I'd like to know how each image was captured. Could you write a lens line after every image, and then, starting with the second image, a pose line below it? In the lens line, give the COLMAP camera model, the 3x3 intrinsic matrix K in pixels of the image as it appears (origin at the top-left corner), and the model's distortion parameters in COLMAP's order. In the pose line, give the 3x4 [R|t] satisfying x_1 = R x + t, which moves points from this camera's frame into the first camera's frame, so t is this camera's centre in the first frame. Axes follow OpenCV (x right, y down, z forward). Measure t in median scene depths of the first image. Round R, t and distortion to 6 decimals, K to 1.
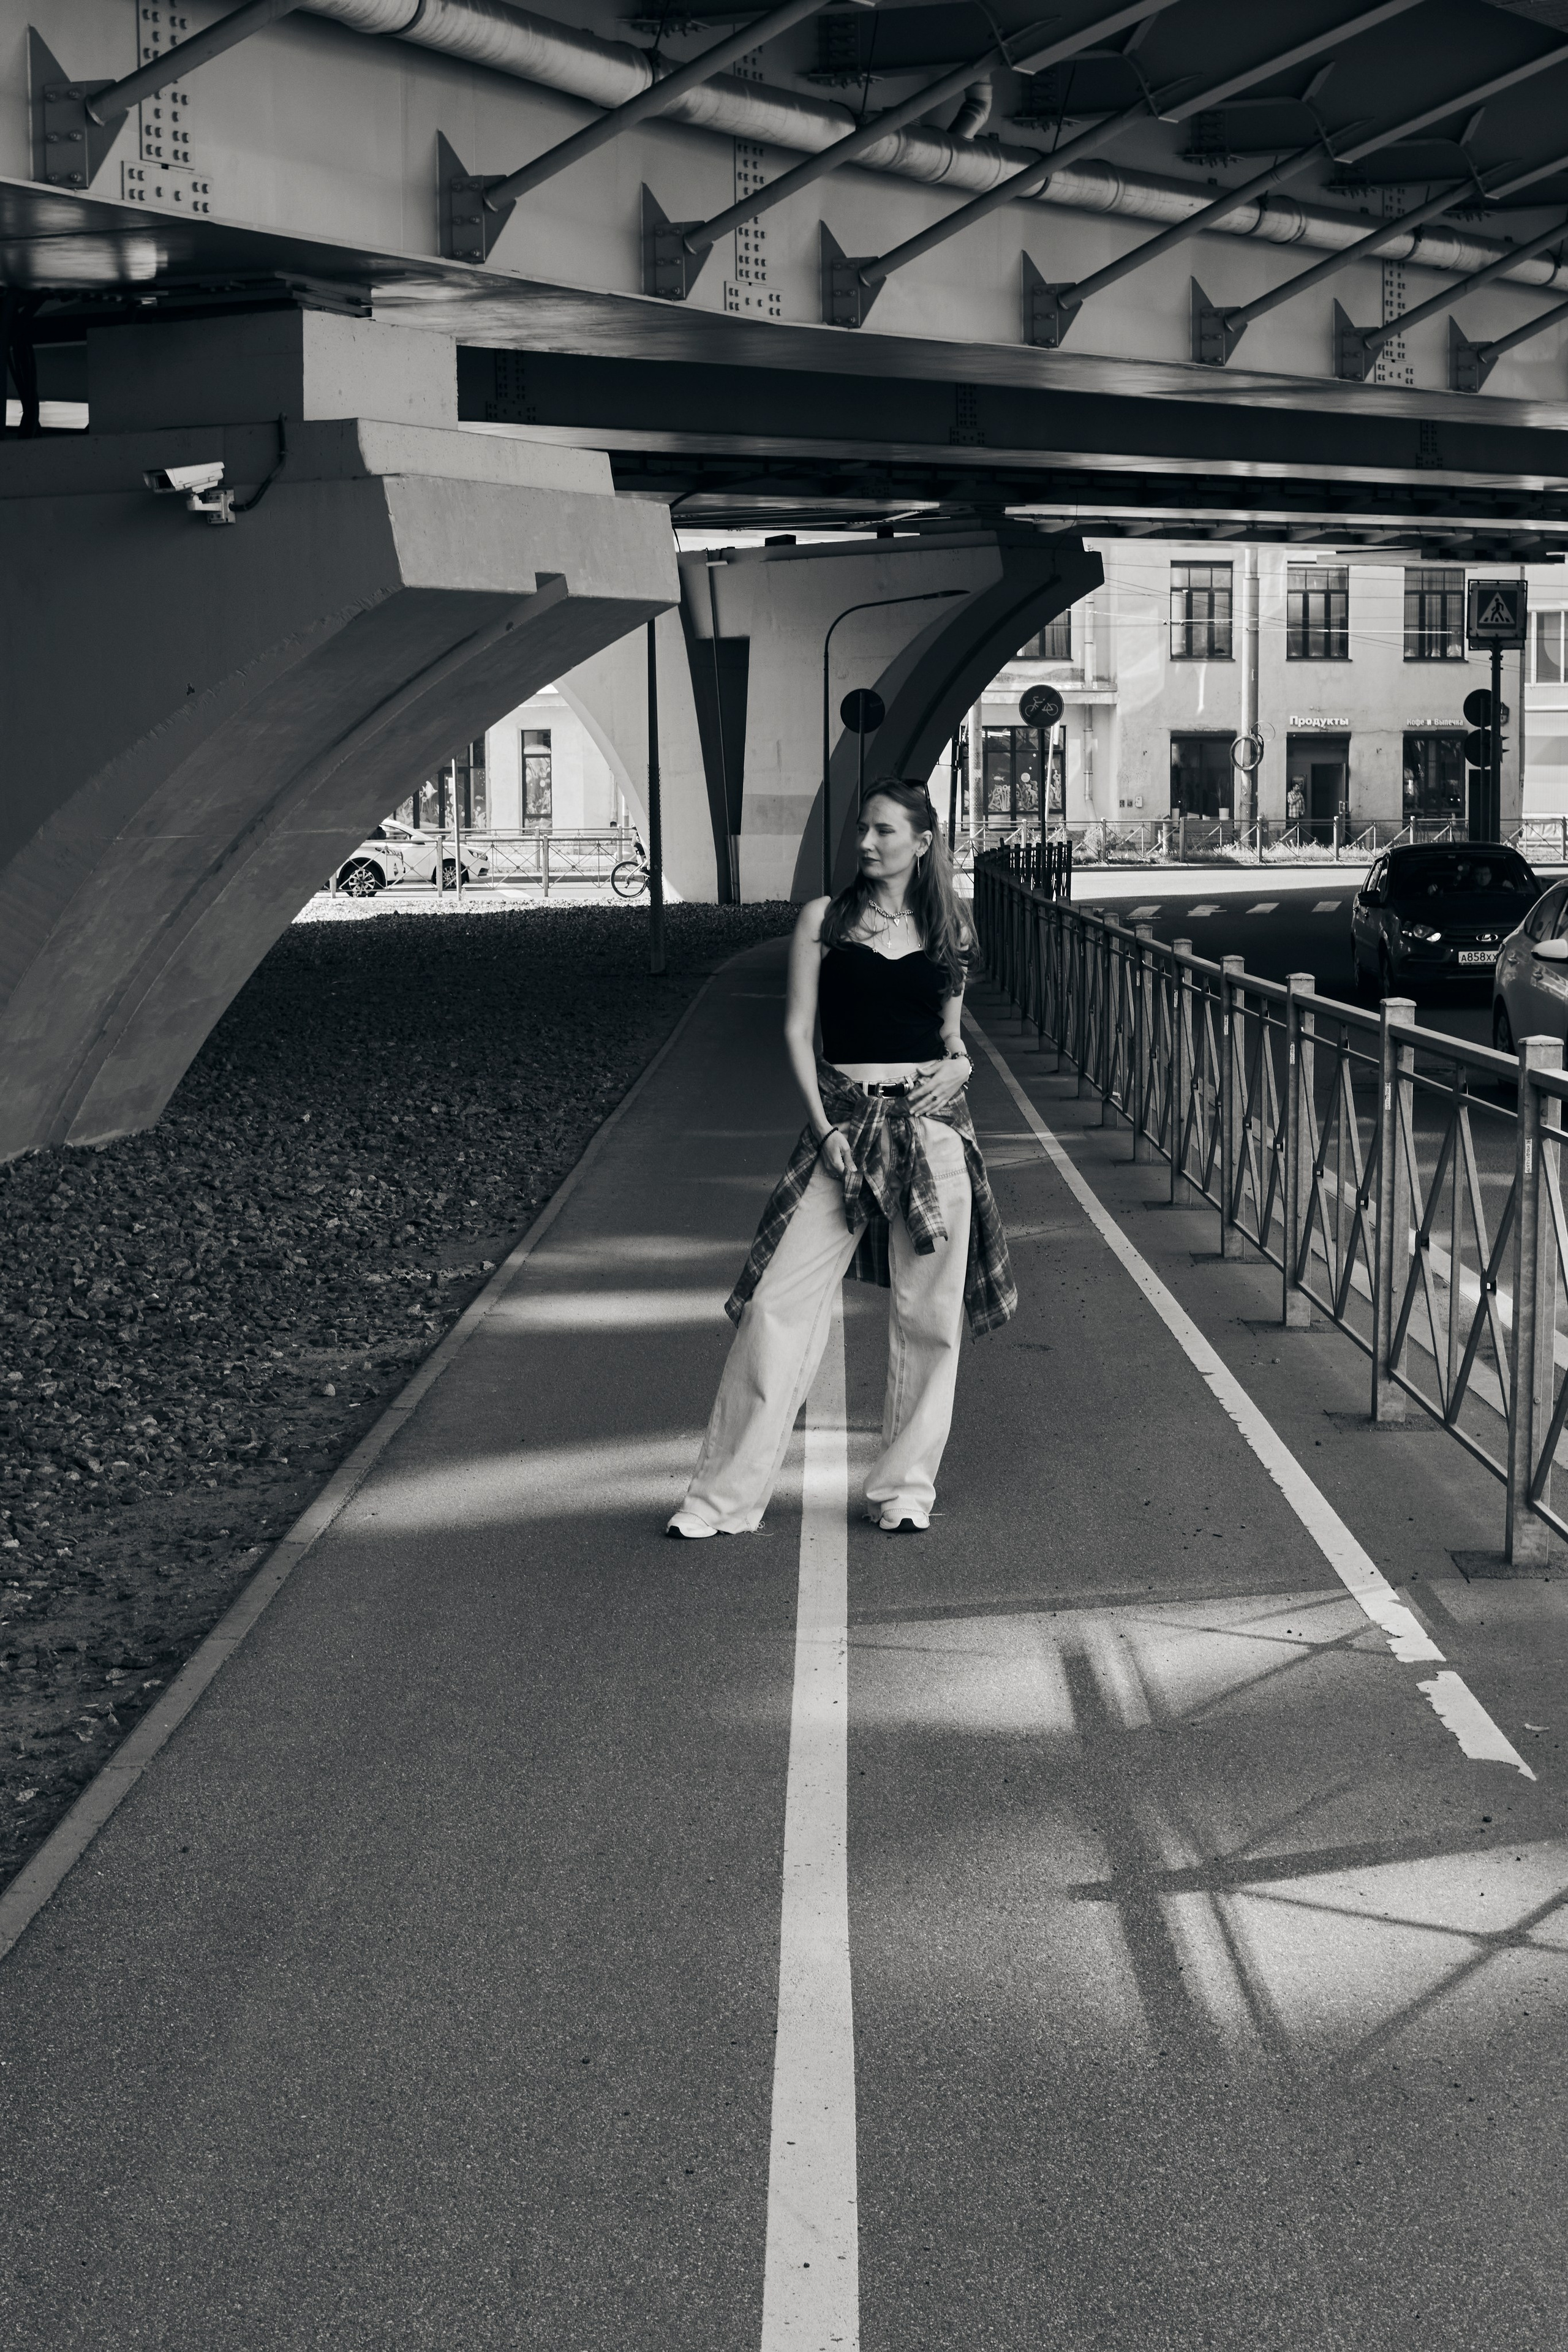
lens RADIAL K [[3723.1, 0, 784.0], [0, 3723.1, 1176.0], [0, 0, 1]] dist [-0.128445, 0.065531]
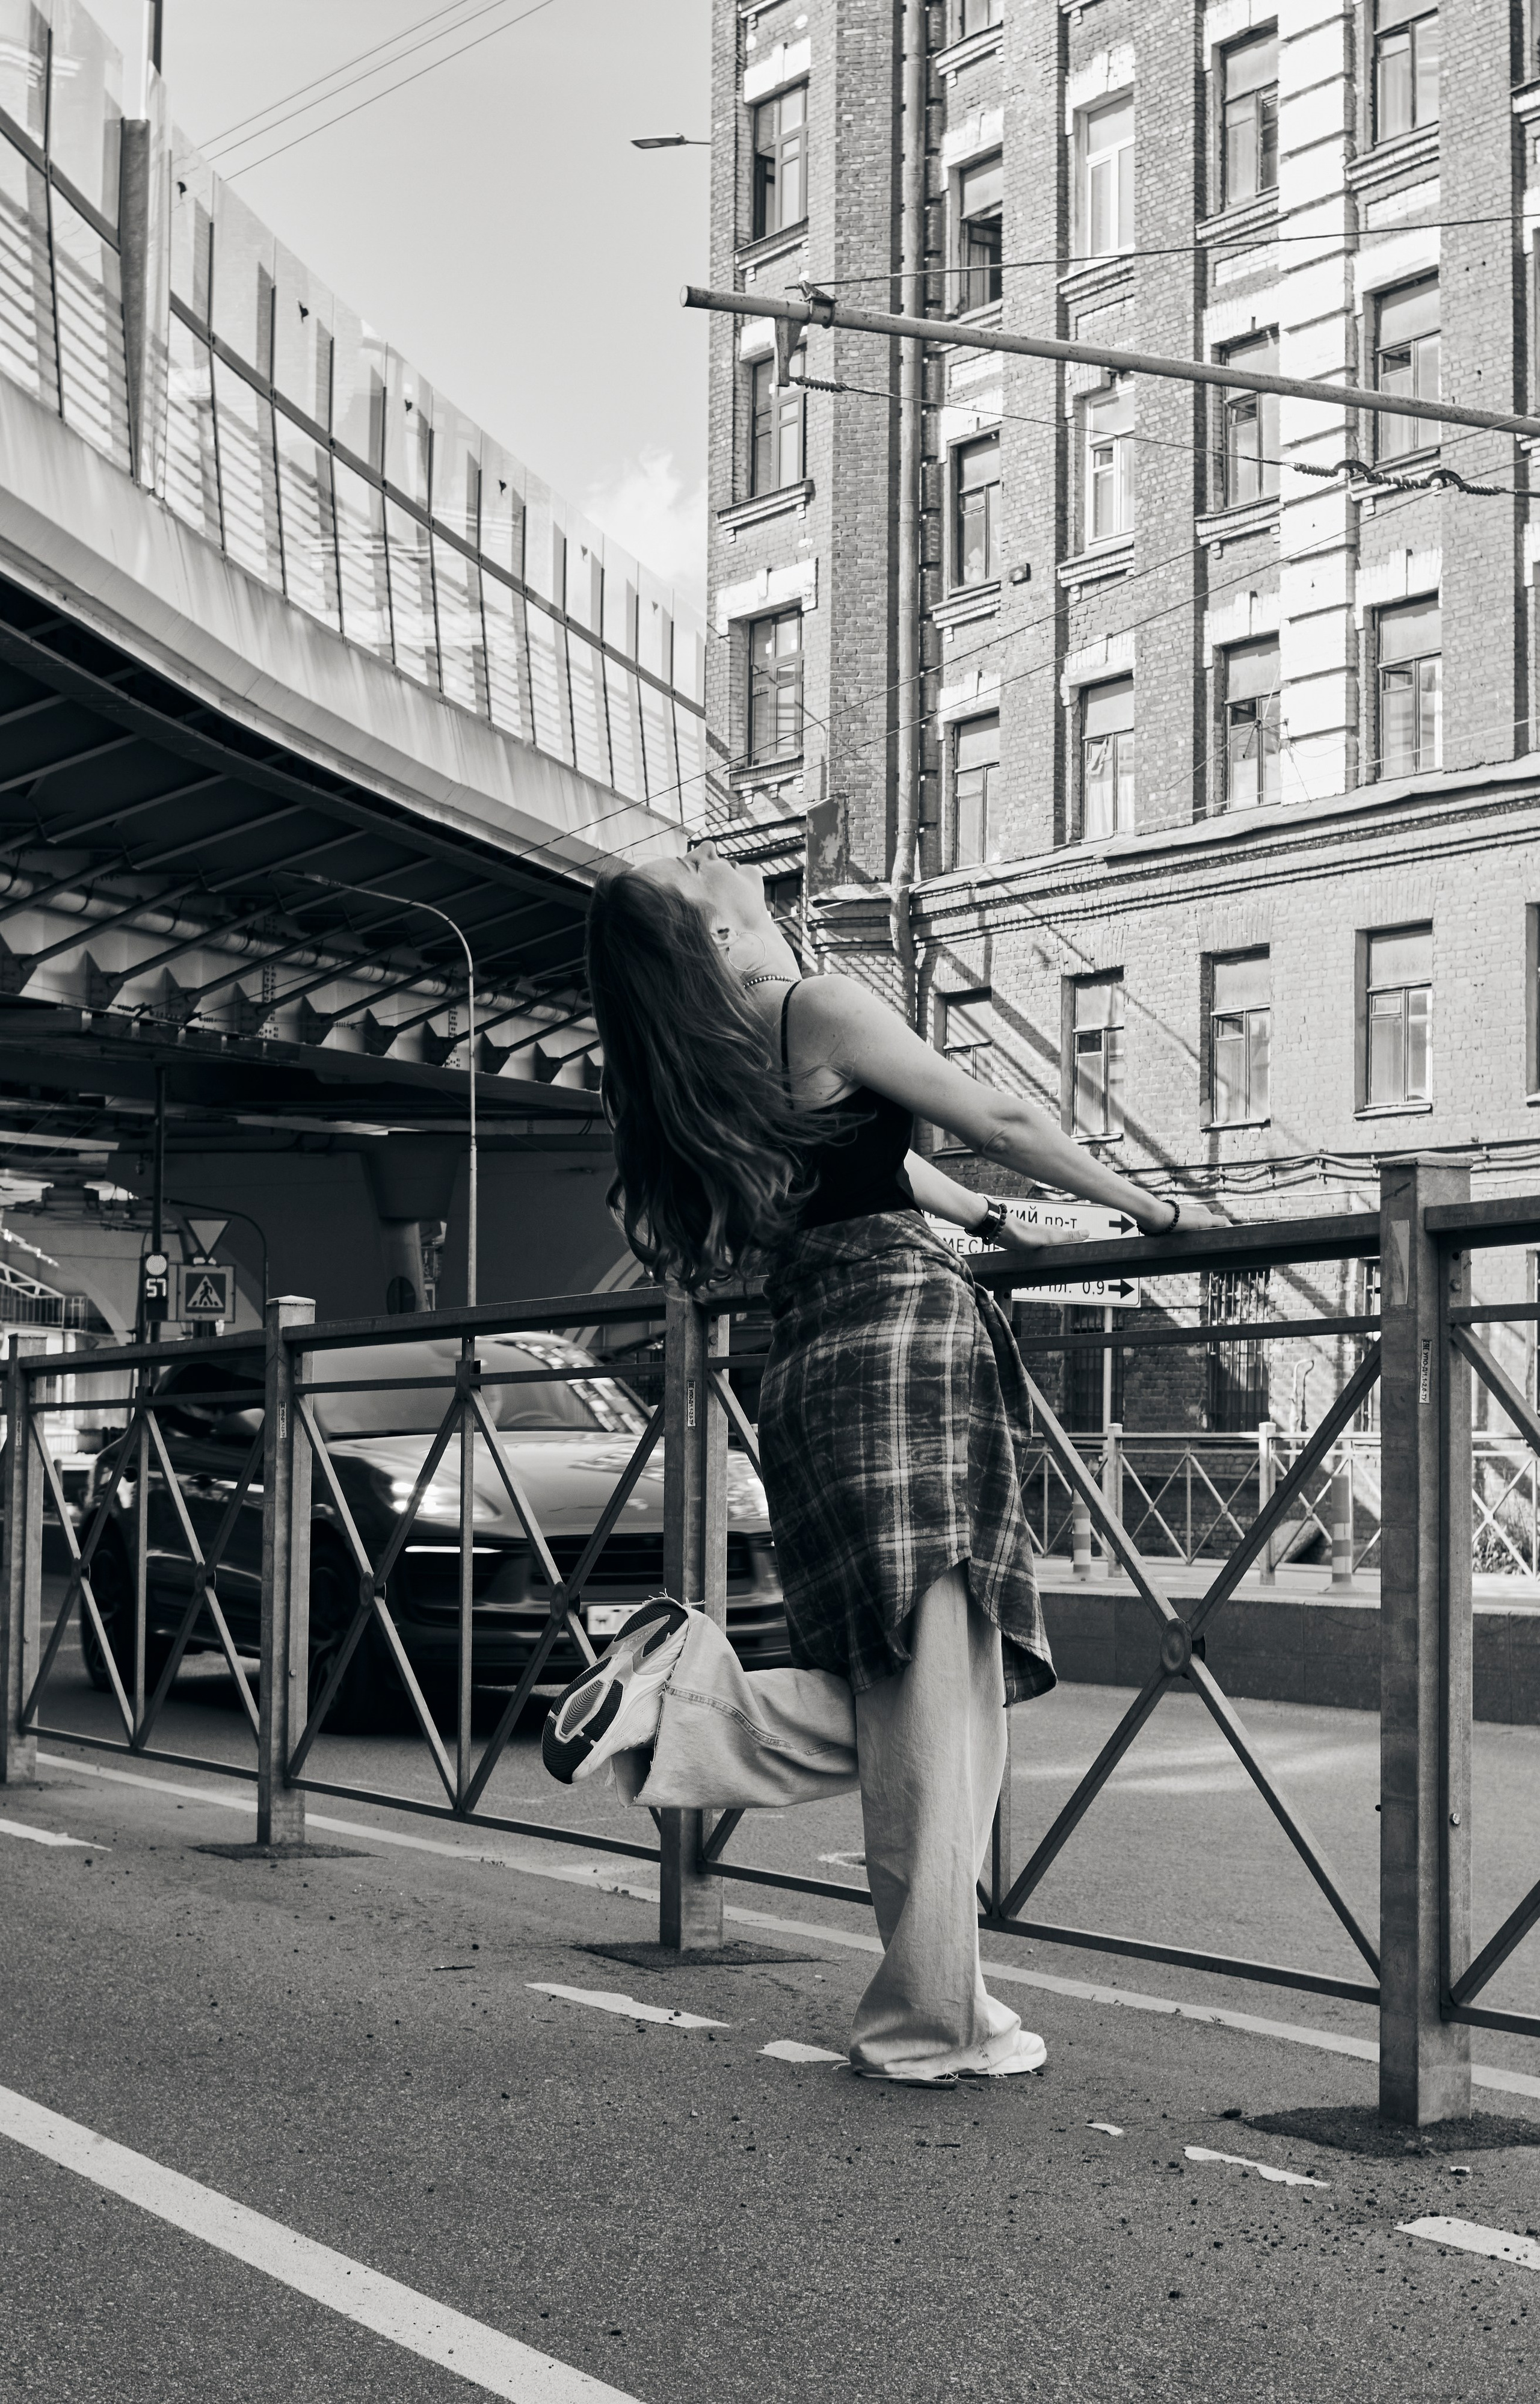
lens RADIAL K [[3978.6, 0, 784.5], [0, 3978.6, 1224.3], [0, 0, 1]] dist [-0.132474, 0.078109]
pose [[0.887007, 0.039619, 0.460053, -0.054586], [0.032289, 0.988552, -0.147388, 0.040567], [-0.460625, 0.145589, 0.875573, -0.074942]]
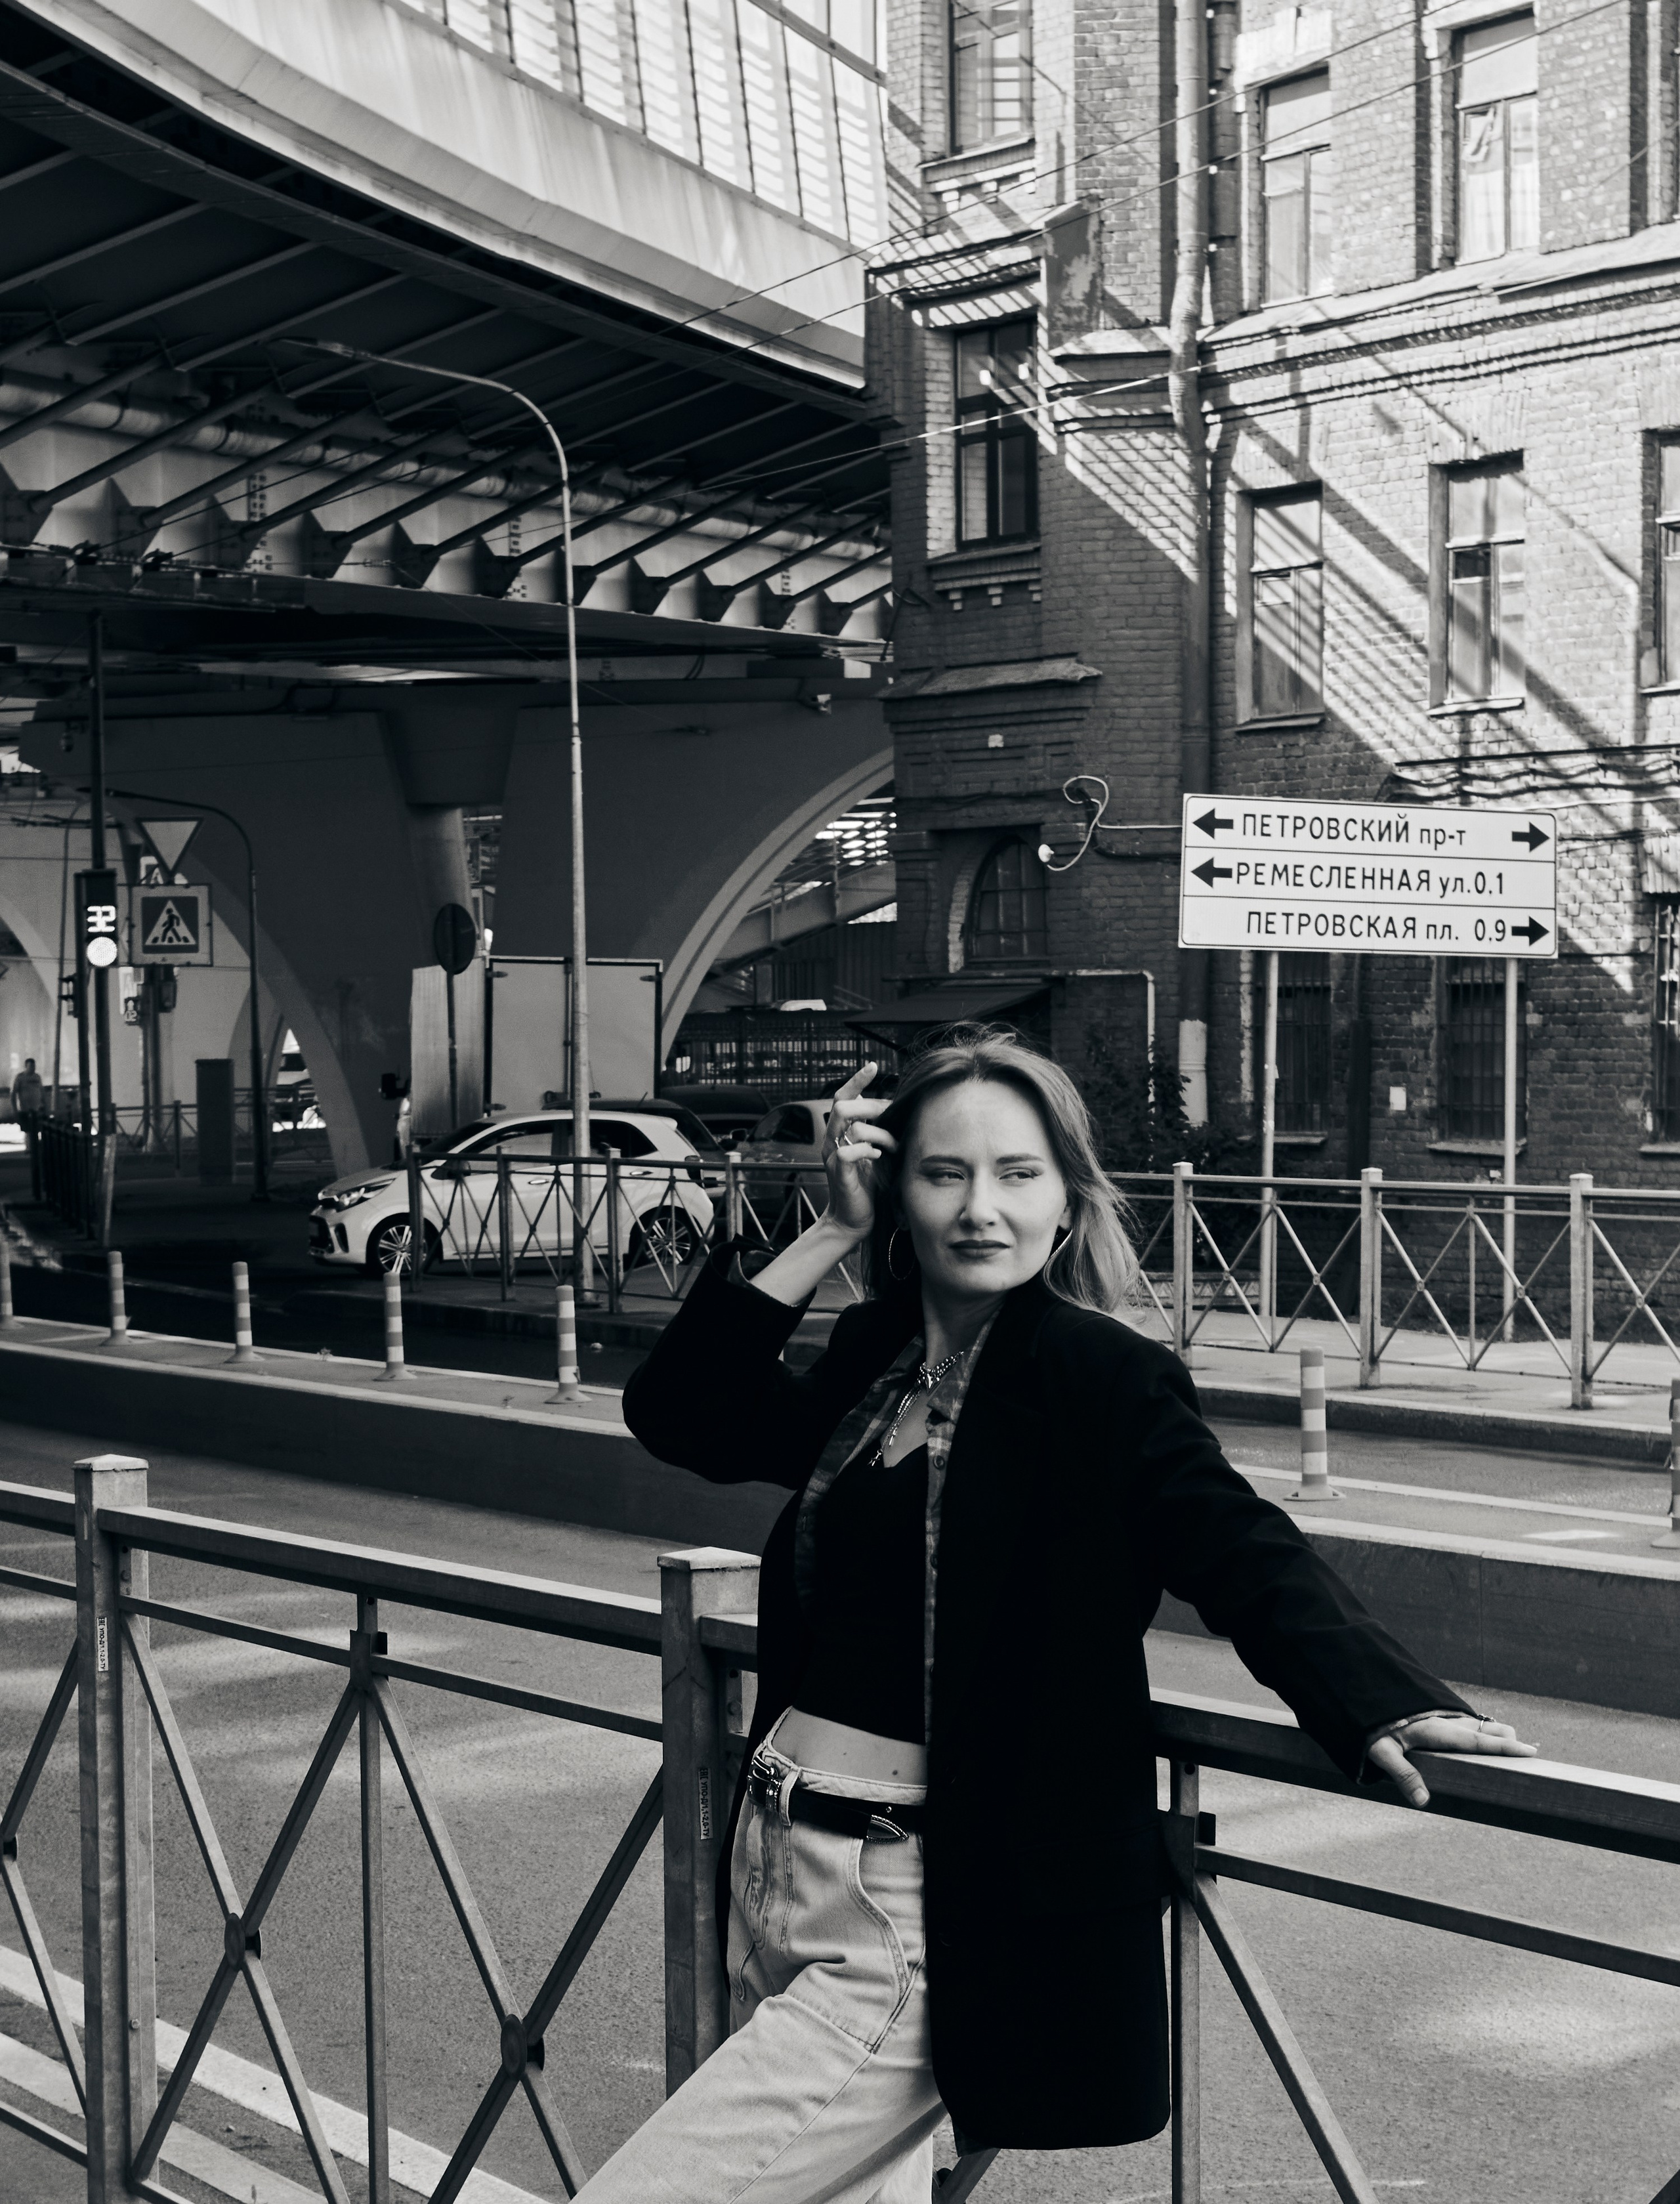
lens RADIAL K [[5343.5, 0, 791.1], [0, 5343.5, 1681.3], [0, 0, 1]] dist [-0.130669, 0.101353]
pose [[0.897936, -0.056480, 0.436486, -0.031030], [0.051102, 0.998404, 0.024063, -0.004969], [-0.437149, 0.000698, 0.899389, 0.039654]]
